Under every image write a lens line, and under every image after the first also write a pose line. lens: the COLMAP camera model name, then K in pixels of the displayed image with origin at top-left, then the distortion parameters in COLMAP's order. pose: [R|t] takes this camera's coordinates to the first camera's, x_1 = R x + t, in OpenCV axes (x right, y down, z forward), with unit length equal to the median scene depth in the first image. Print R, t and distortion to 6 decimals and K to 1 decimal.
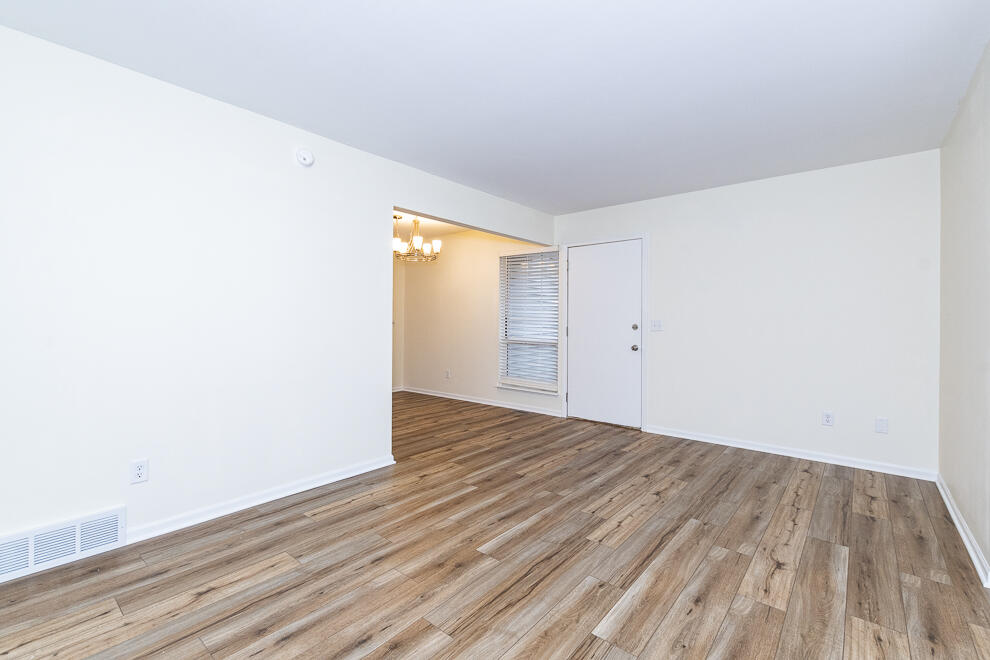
lens RADIAL K [[433.8, 0, 502.8], [0, 433.8, 324.3], [0, 0, 1]] dist [0.003640, -0.001768]
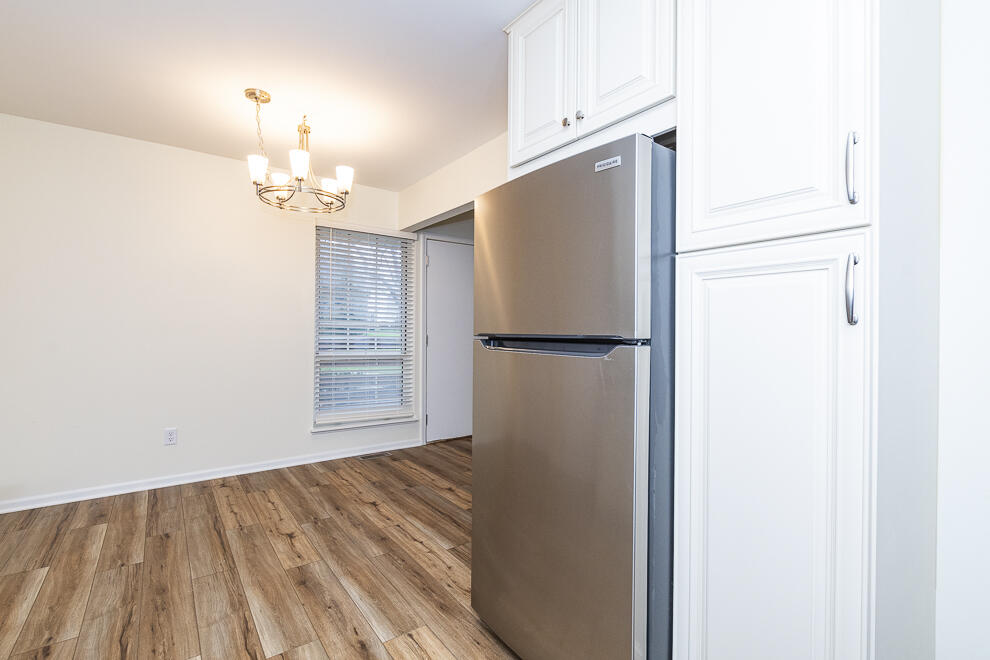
lens RADIAL K [[449.8, 0, 494.8], [0, 449.8, 330.4], [0, 0, 1]] dist [-0.013893, 0.000462]
pose [[0.235440, -0.002516, 0.971886, -1.200583], [0.001544, 0.999996, 0.002214, -0.009436], [-0.971888, 0.000980, 0.235443, 1.224049]]
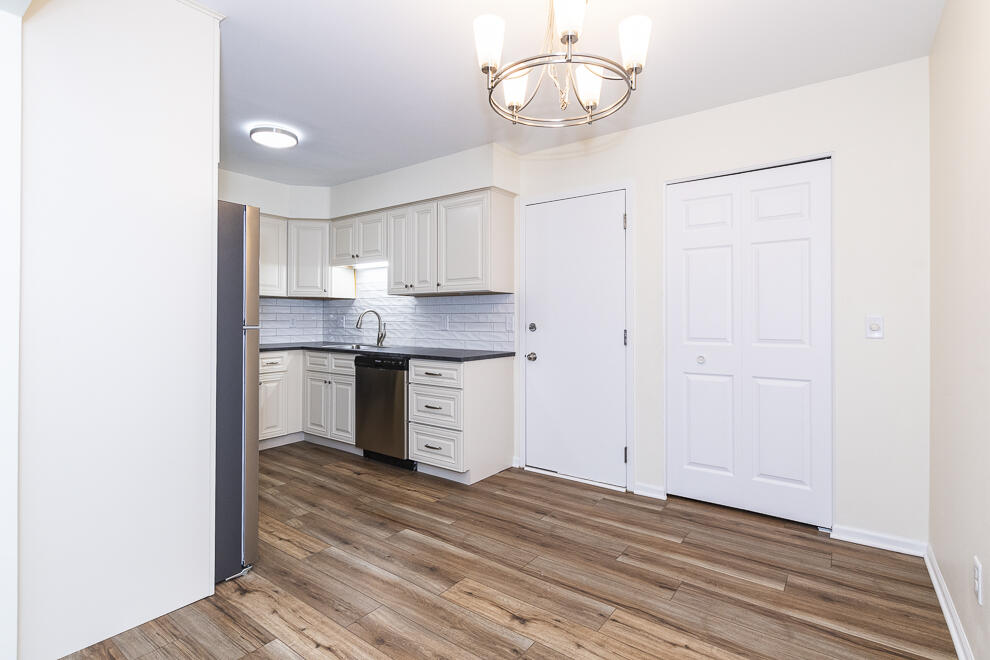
lens RADIAL K [[476.5, 0, 503.3], [0, 476.5, 313.1], [0, 0, 1]] dist [-0.005048, 0.000383]
pose [[0.065243, -0.015924, -0.997742, 0.195536], [-0.011852, 0.999790, -0.016732, -0.012818], [0.997799, 0.012917, 0.065041, 1.743451]]
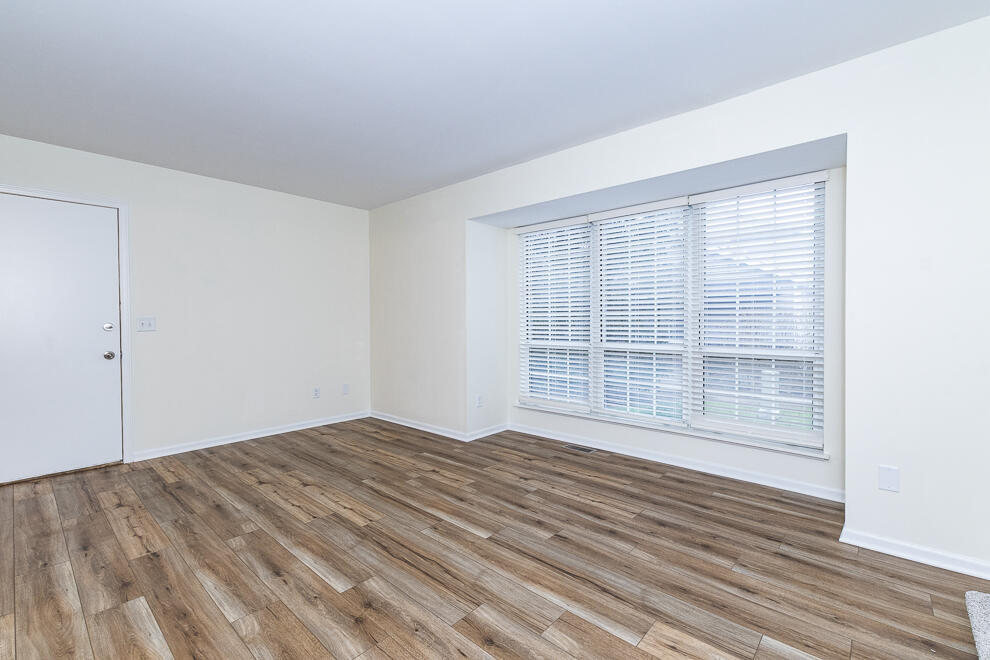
lens RADIAL K [[433.8, 0, 503.4], [0, 433.8, 326.6], [0, 0, 1]] dist [0.003640, -0.001768]
pose [[0.028471, -0.023785, 0.999312, -0.671643], [0.012331, 0.999649, 0.023441, -0.005432], [-0.999519, 0.011656, 0.028754, 0.506499]]
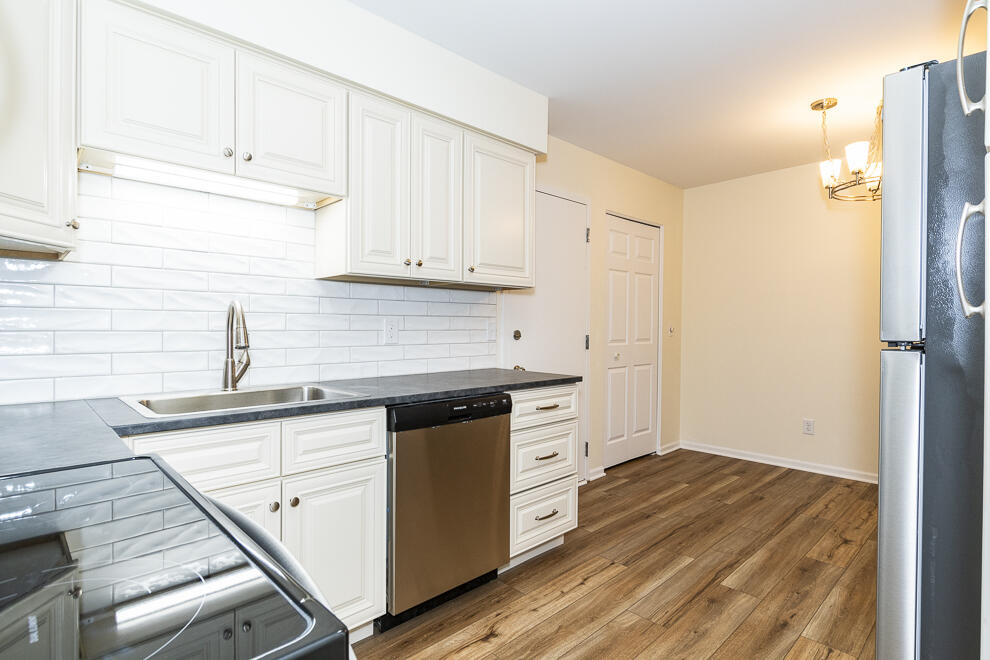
lens RADIAL K [[496.7, 0, 496.5], [0, 496.7, 327.8], [0, 0, 1]] dist [-0.000034, -0.000490]
pose [[0.993332, 0.001684, -0.115274, -1.001321], [-0.002158, 0.999990, -0.003985, -0.008456], [0.115266, 0.004208, 0.993326, 0.802899]]
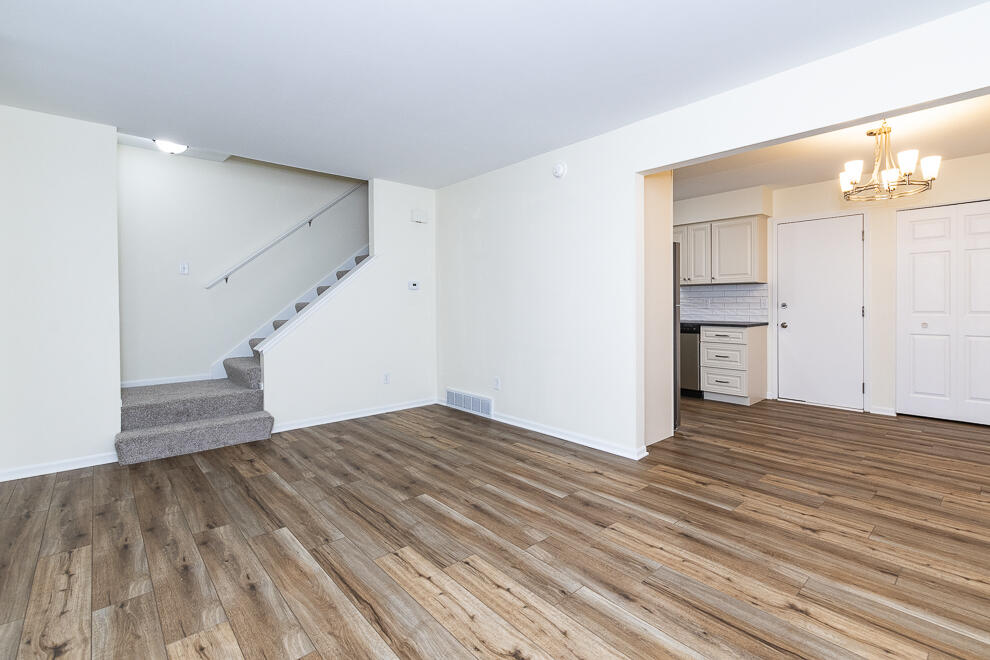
lens RADIAL K [[455.1, 0, 524.4], [0, 455.1, 305.6], [0, 0, 1]] dist [-0.000616, -0.000632]
pose [[-0.124822, 0.003356, -0.992173, 0.874429], [-0.002889, 0.999989, 0.003746, -0.000829], [0.992175, 0.003334, -0.124811, 1.094419]]
